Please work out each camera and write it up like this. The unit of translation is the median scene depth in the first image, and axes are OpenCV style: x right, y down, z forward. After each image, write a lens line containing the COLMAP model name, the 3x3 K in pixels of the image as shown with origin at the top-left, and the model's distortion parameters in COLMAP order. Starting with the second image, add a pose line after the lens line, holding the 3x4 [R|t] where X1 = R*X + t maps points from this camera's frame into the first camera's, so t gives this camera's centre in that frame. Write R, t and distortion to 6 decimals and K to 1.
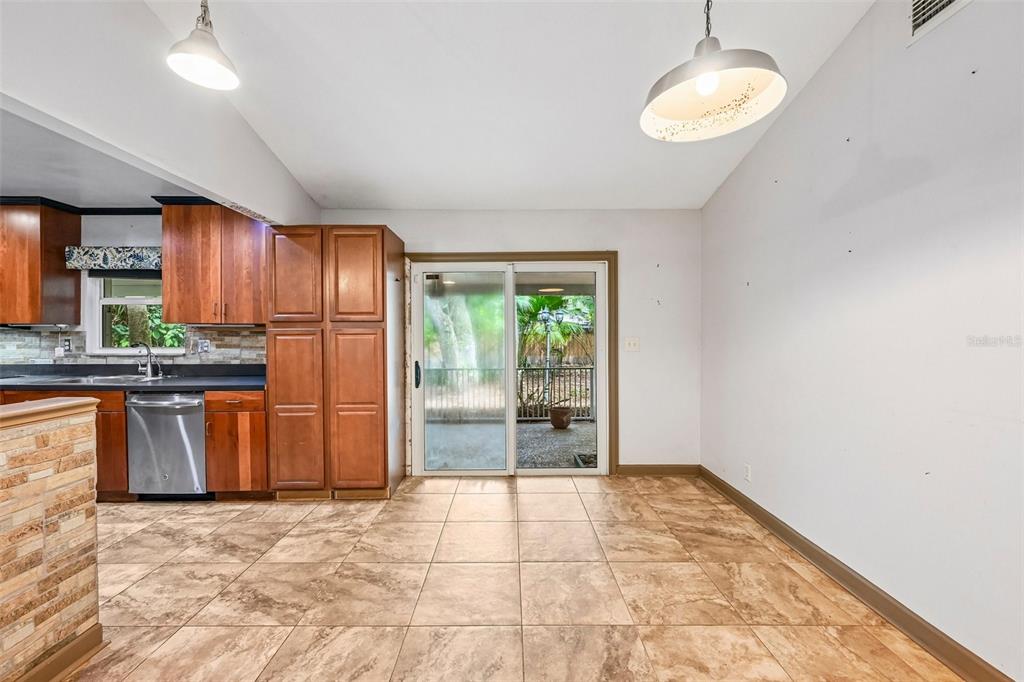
lens RADIAL K [[406.7, 0, 516.0], [0, 406.7, 333.4], [0, 0, 1]] dist [0.000269, 0.000894]
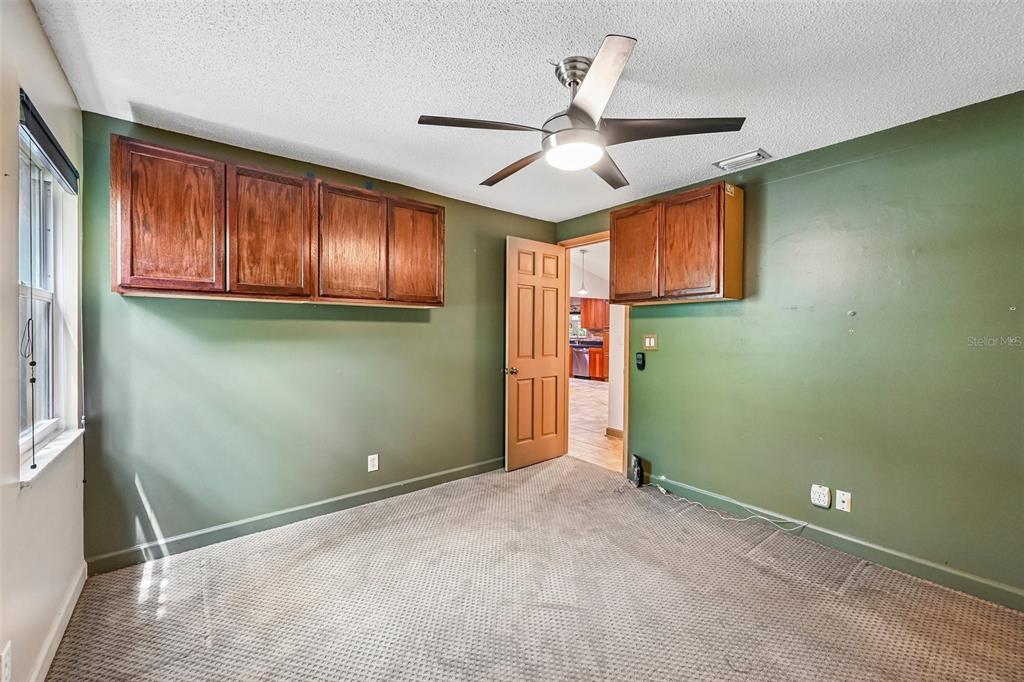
lens RADIAL K [[406.7, 0, 511.2], [0, 406.7, 338.1], [0, 0, 1]] dist [0.000269, 0.000894]
pose [[0.618892, 0.024910, -0.785081, 1.448253], [-0.018122, 0.999684, 0.017433, 0.009068], [0.785267, 0.003438, 0.619148, -1.567086]]
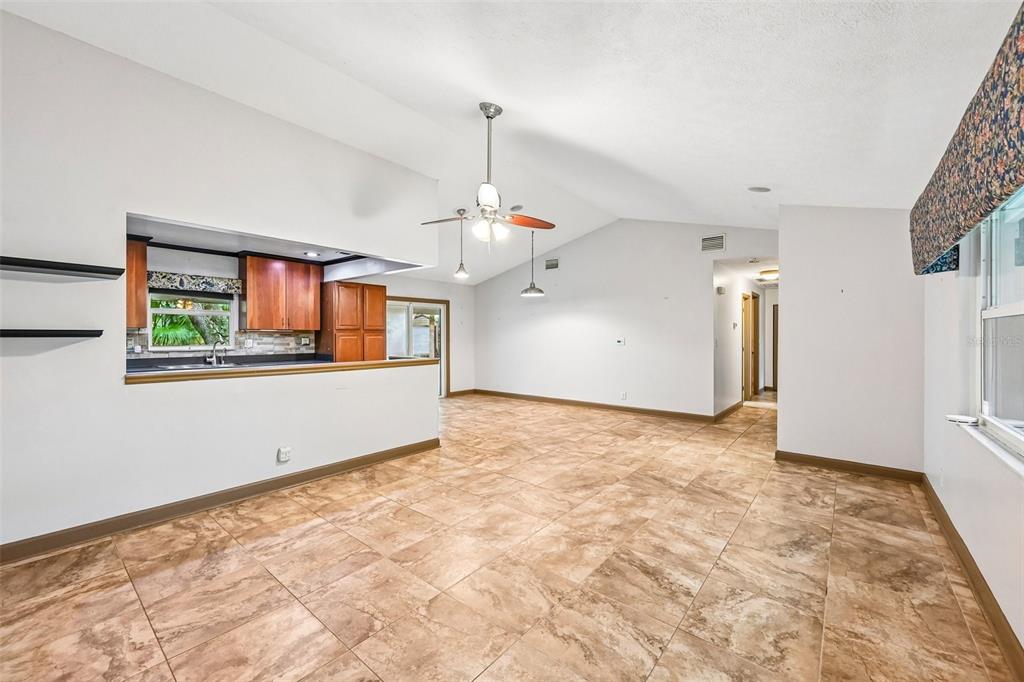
lens RADIAL K [[406.7, 0, 514.5], [0, 406.7, 336.6], [0, 0, 1]] dist [0.000269, 0.000894]
pose [[0.635304, 0.000865, 0.772262, -1.439003], [-0.000928, 1.000000, -0.000356, 0.004460], [-0.772262, -0.000490, 0.635305, -0.838018]]
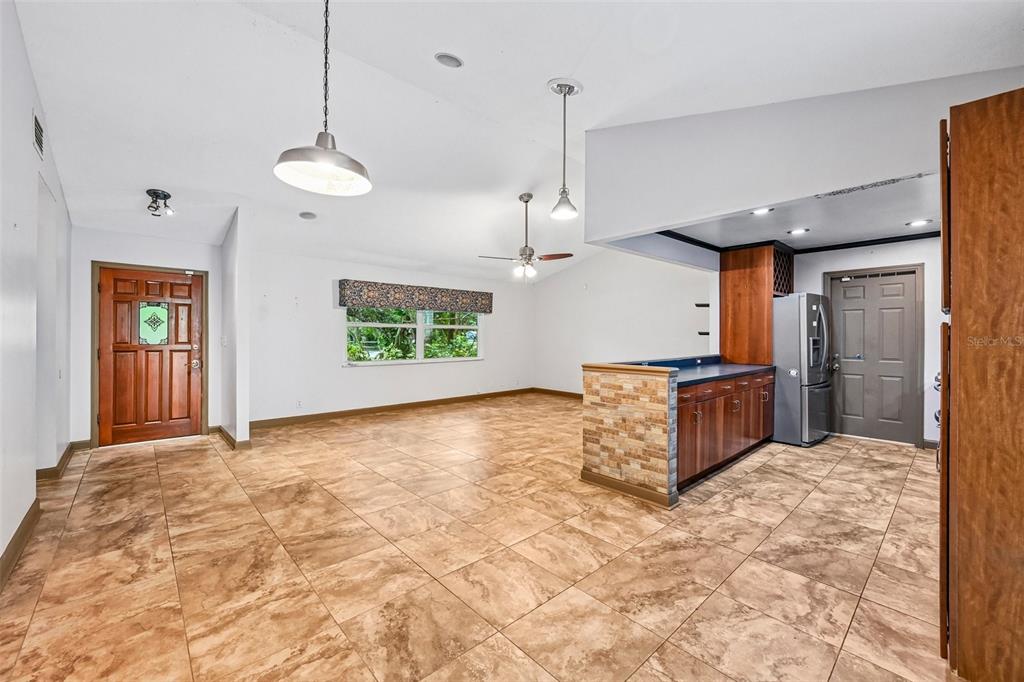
lens RADIAL K [[406.7, 0, 503.5], [0, 406.7, 333.6], [0, 0, 1]] dist [0.000269, 0.000894]
pose [[-0.755004, -0.003605, -0.655710, 0.349007], [-0.006038, 0.999981, 0.001455, 0.000663], [0.655692, 0.005058, -0.755012, 0.937385]]
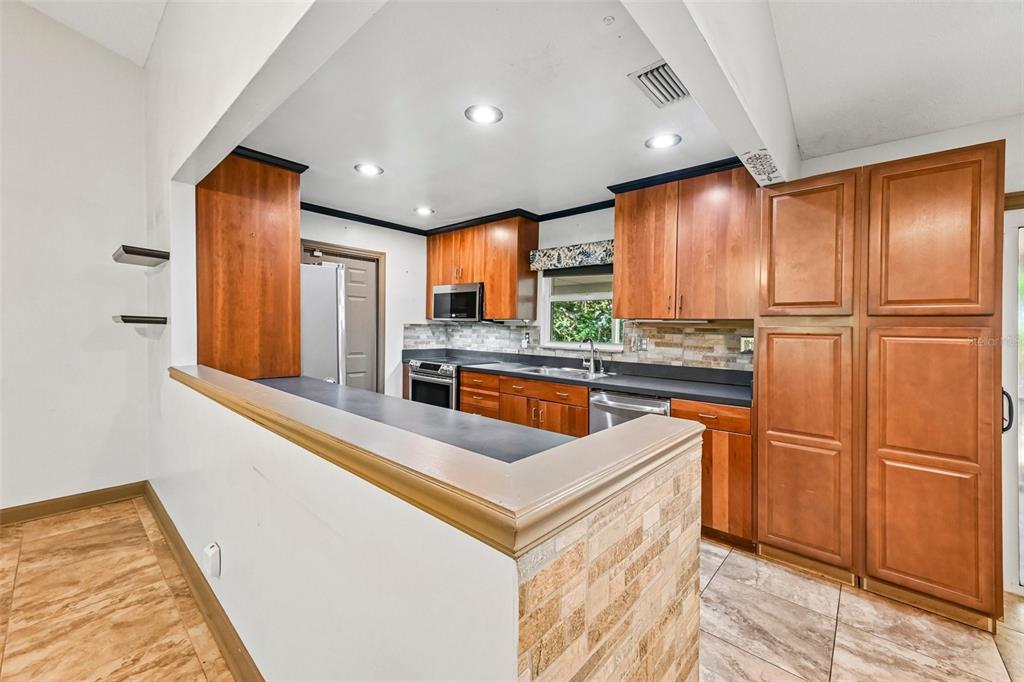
lens RADIAL K [[406.7, 0, 502.8], [0, 406.7, 333.1], [0, 0, 1]] dist [0.000269, 0.000894]
pose [[0.734087, 0.024036, -0.678630, -0.409013], [-0.018187, 0.999711, 0.015735, -0.001121], [0.678812, 0.000791, 0.734312, 0.122494]]
